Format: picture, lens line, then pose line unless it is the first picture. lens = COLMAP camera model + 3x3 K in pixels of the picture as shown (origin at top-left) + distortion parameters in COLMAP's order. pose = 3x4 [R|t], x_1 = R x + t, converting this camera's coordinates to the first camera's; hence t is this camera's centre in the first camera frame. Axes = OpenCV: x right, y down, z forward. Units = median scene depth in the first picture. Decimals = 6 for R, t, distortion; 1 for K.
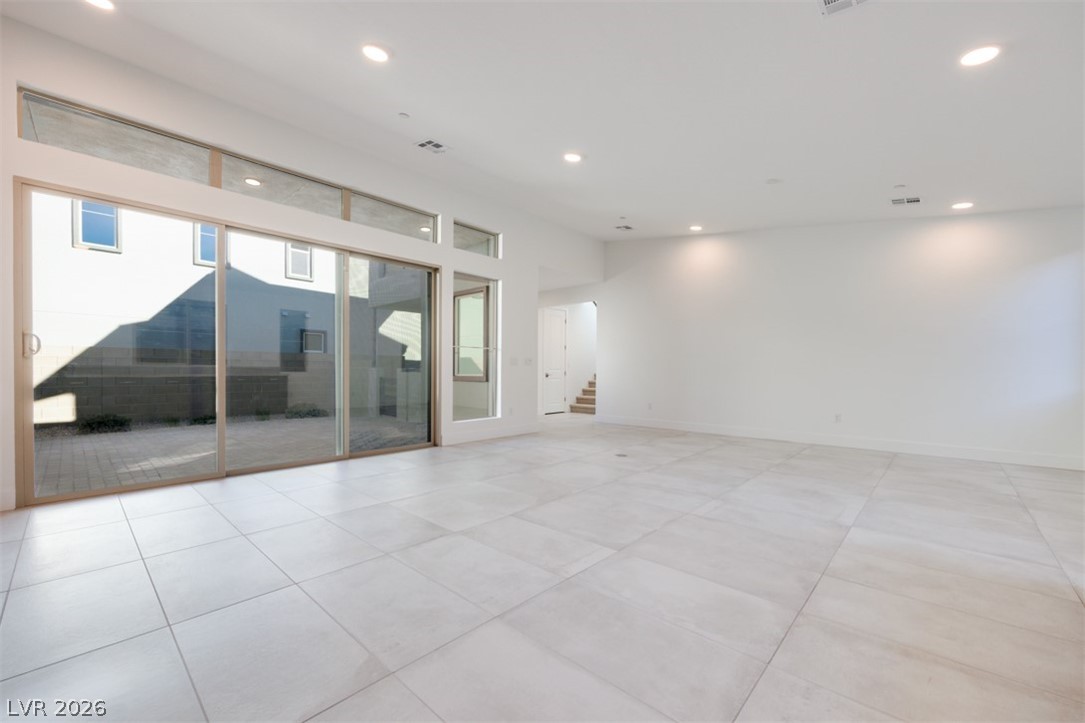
lens RADIAL K [[435.6, 0, 561.2], [0, 435.6, 371.2], [0, 0, 1]] dist [-0.000218, -0.000133]
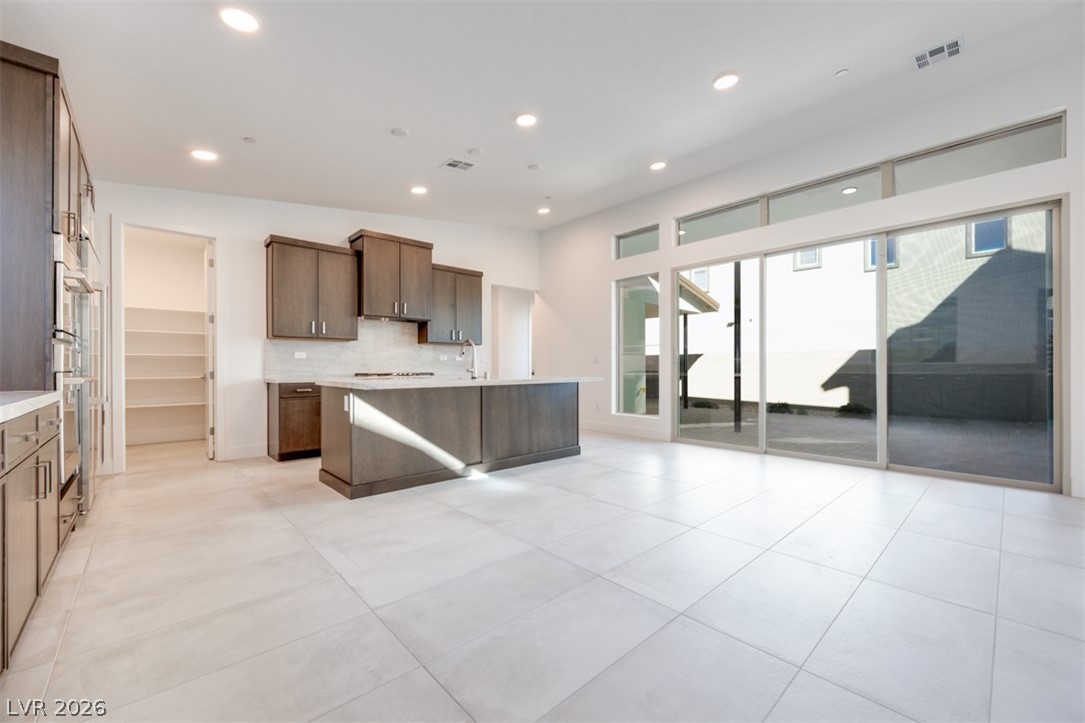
lens RADIAL K [[437.3, 0, 565.1], [0, 437.3, 366.3], [0, 0, 1]] dist [0.002109, 0.000017]
pose [[-0.076883, -0.005445, -0.997025, 0.431686], [-0.000413, 0.999985, -0.005430, -0.001607], [0.997040, -0.000006, -0.076884, 0.416774]]
